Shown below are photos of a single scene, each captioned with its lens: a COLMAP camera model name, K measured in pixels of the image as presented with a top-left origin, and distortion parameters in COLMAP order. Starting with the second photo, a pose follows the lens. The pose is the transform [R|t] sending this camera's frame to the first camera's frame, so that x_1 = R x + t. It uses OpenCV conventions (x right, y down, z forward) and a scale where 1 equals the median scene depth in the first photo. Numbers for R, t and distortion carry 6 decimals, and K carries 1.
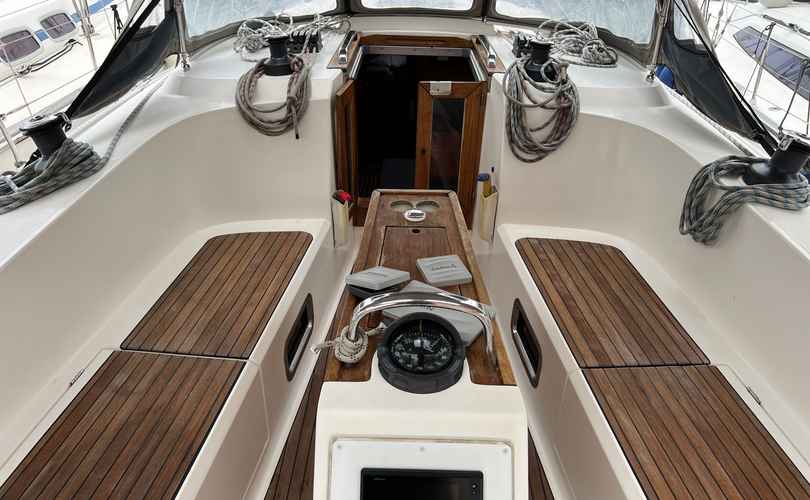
lens RADIAL K [[617.6, 0, 403.8], [0, 617.6, 264.8], [0, 0, 1]] dist [0.078427, -0.161639]
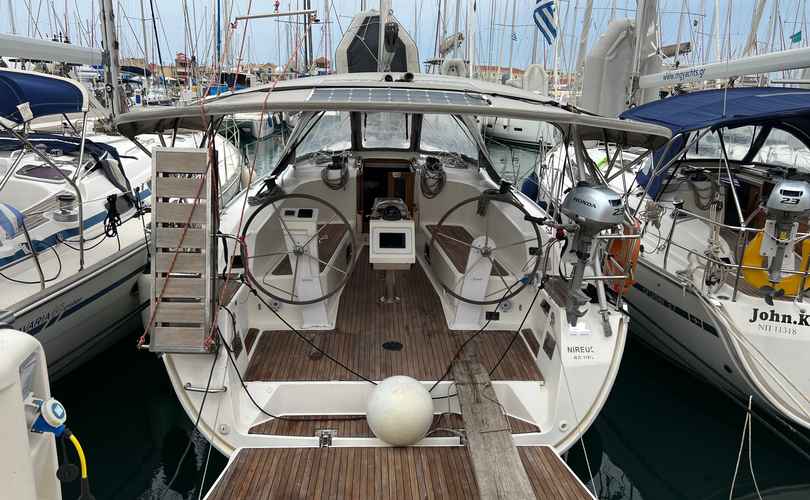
lens RADIAL K [[617.6, 0, 403.8], [0, 617.6, 264.8], [0, 0, 1]] dist [0.078427, -0.161639]
pose [[0.998415, -0.013930, 0.054534, -0.061037], [0.025604, 0.975245, -0.219640, 0.681258], [-0.050124, 0.220688, 0.974056, -1.504255]]
